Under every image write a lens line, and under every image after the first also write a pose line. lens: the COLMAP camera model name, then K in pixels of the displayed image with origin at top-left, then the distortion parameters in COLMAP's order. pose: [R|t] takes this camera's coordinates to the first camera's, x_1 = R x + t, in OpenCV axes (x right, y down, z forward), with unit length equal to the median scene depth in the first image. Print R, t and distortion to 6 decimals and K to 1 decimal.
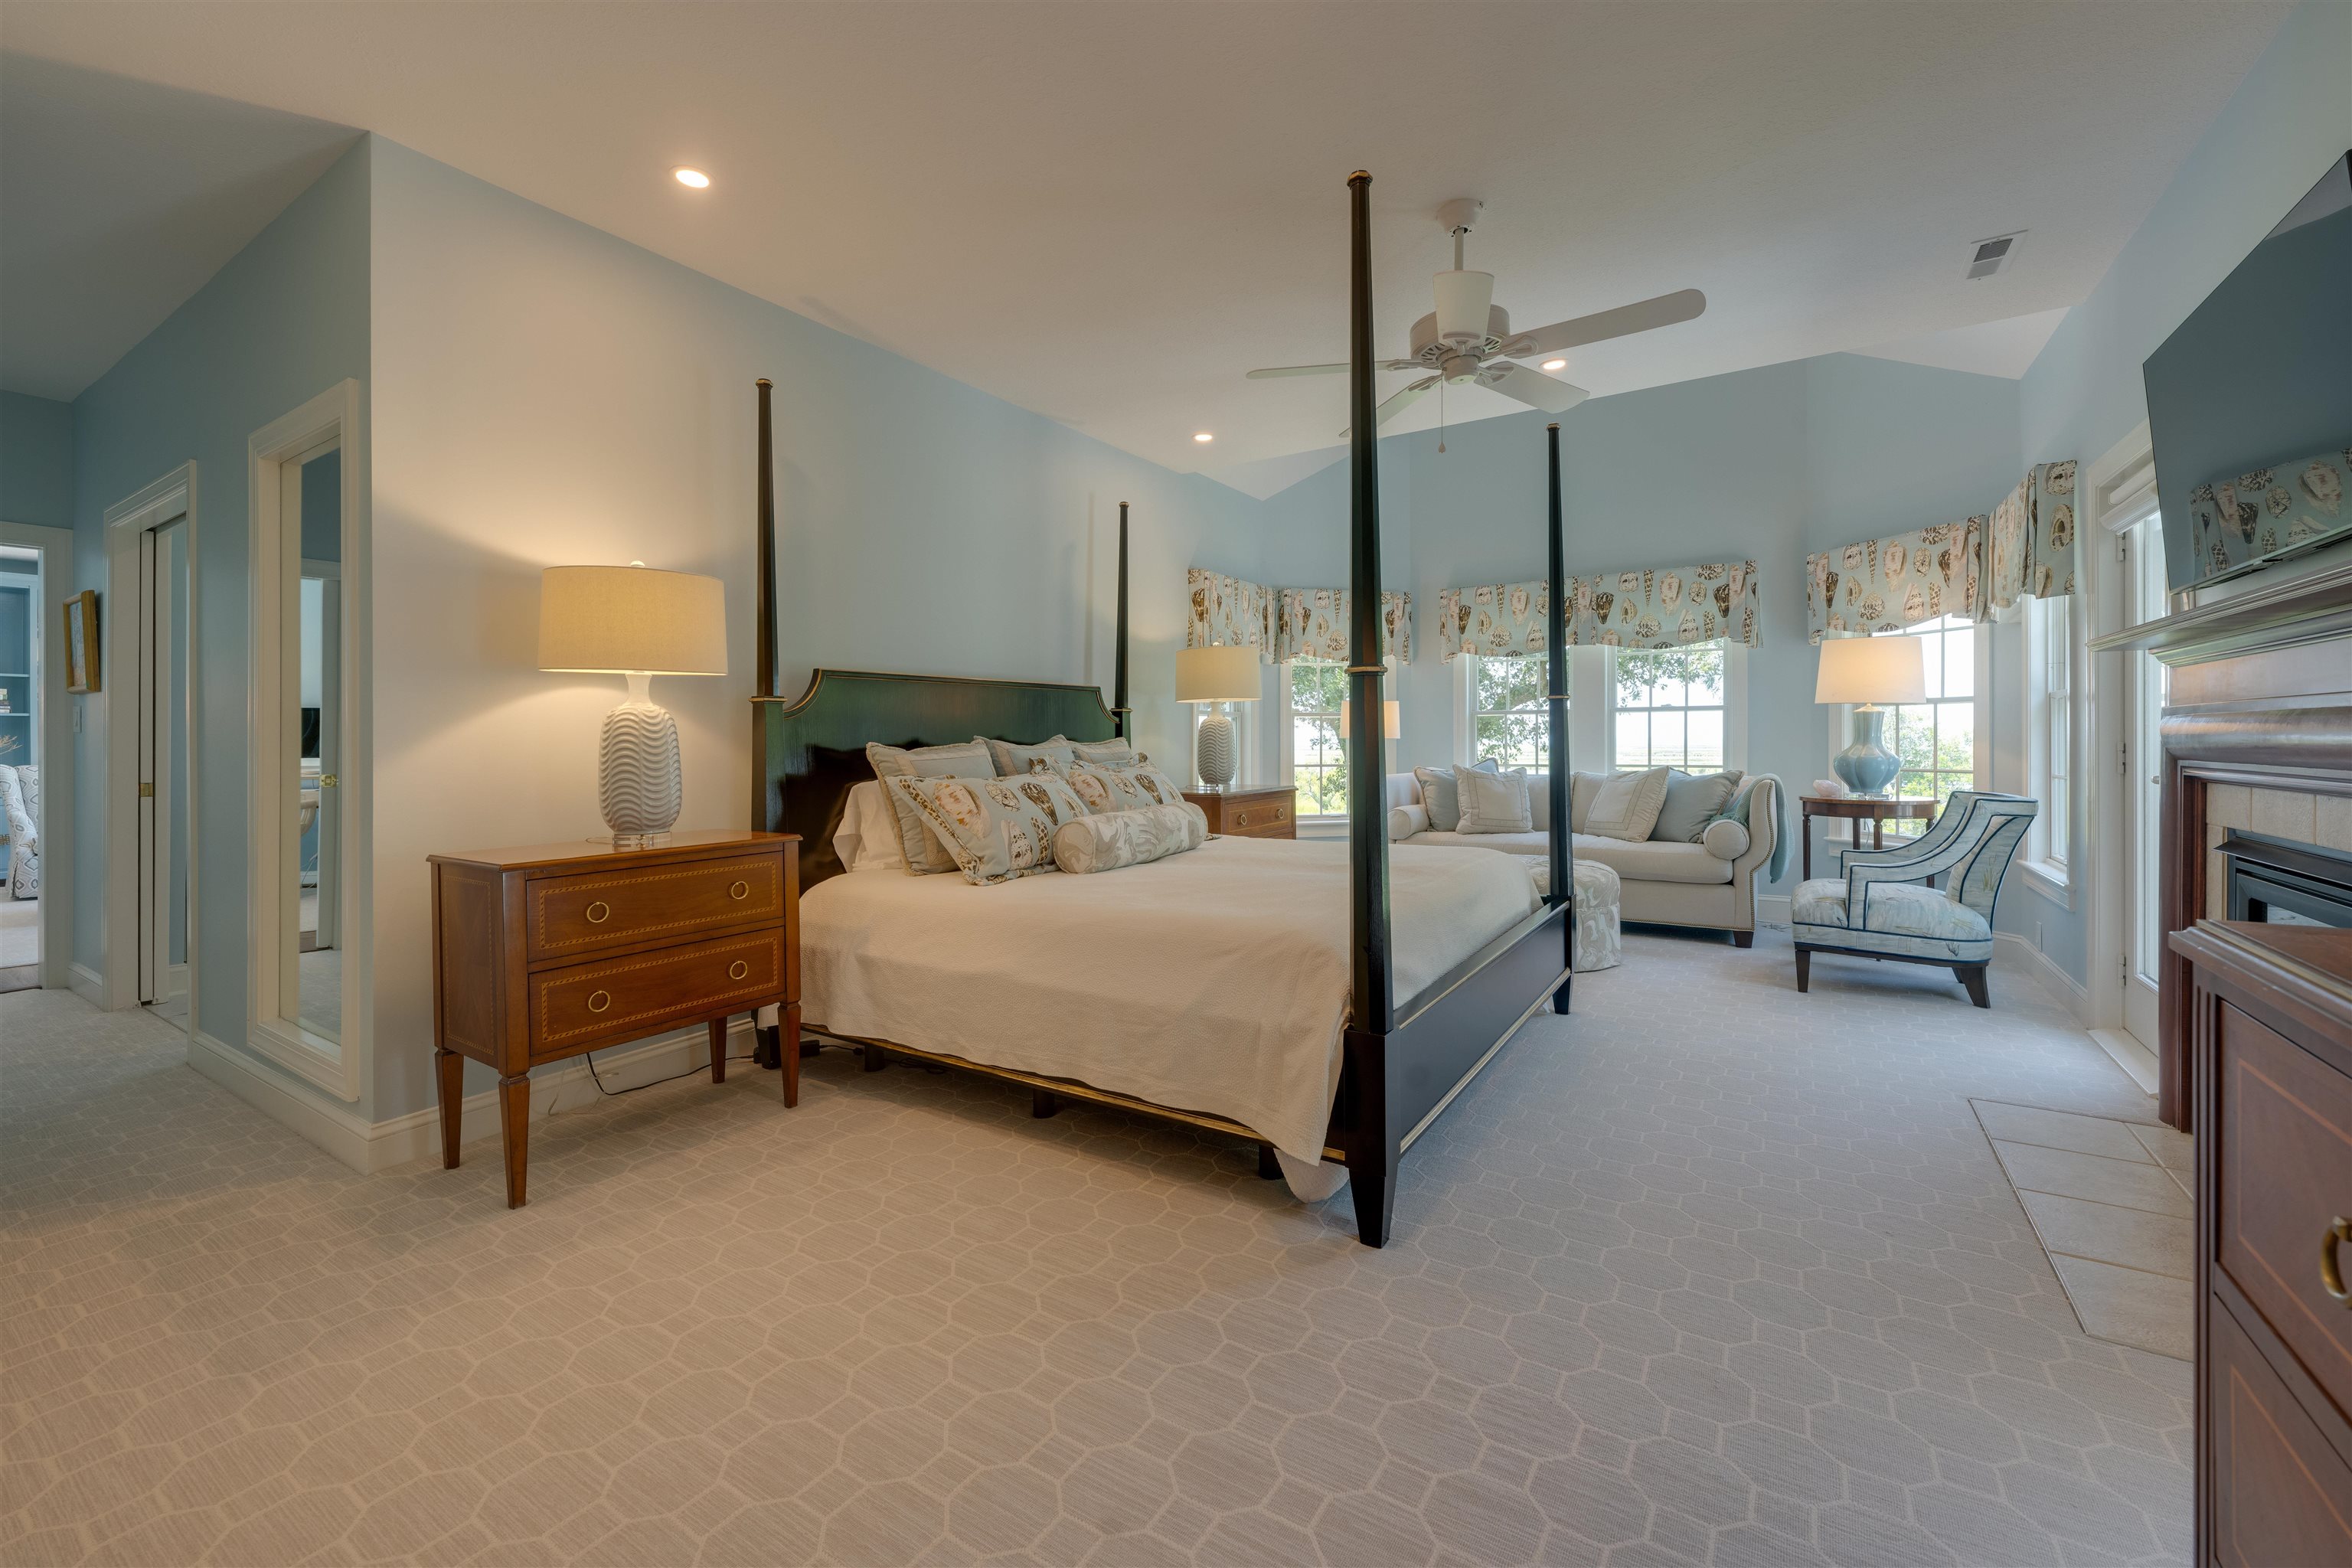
lens RADIAL K [[940.0, 0, 1167.2], [0, 940.0, 773.9], [0, 0, 1]] dist [-0.005539, 0.000603]
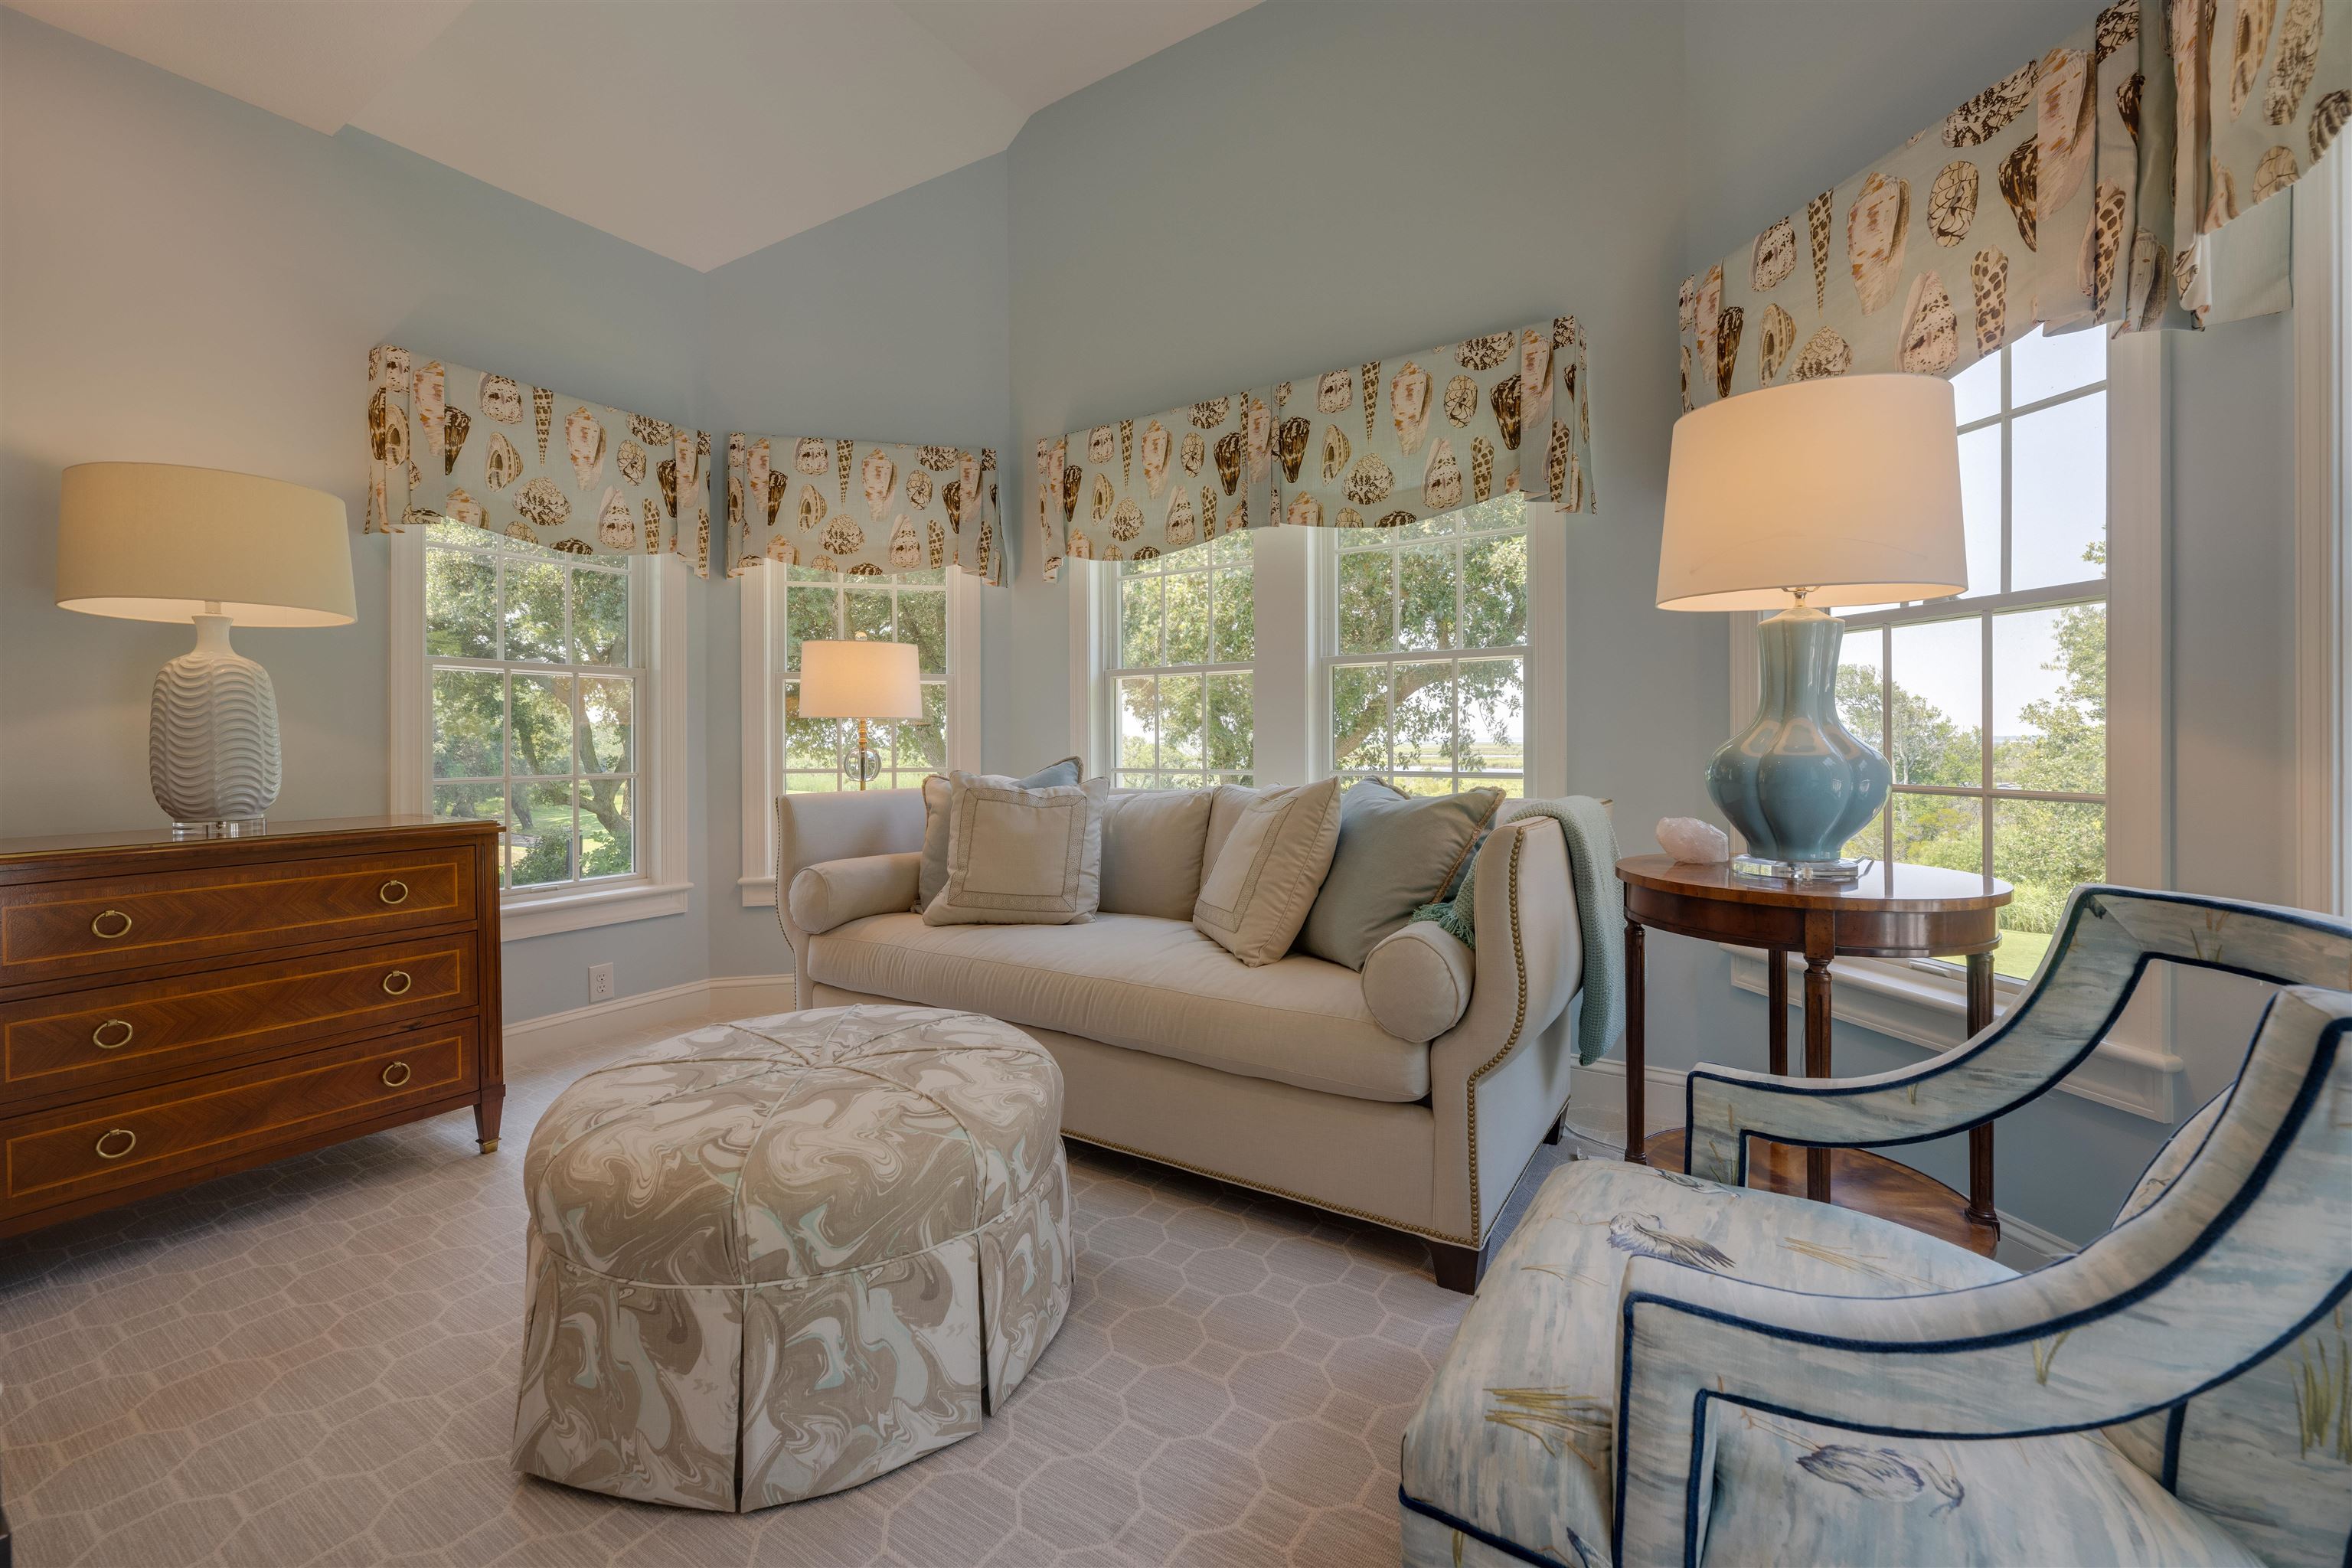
lens RADIAL K [[940.0, 0, 1187.8], [0, 940.0, 769.2], [0, 0, 1]] dist [-0.005539, 0.000603]
pose [[0.999971, 0.001583, 0.007421, 0.481672], [-0.001558, 0.999993, -0.003316, -0.010959], [-0.007426, 0.003304, 0.999967, 0.607511]]
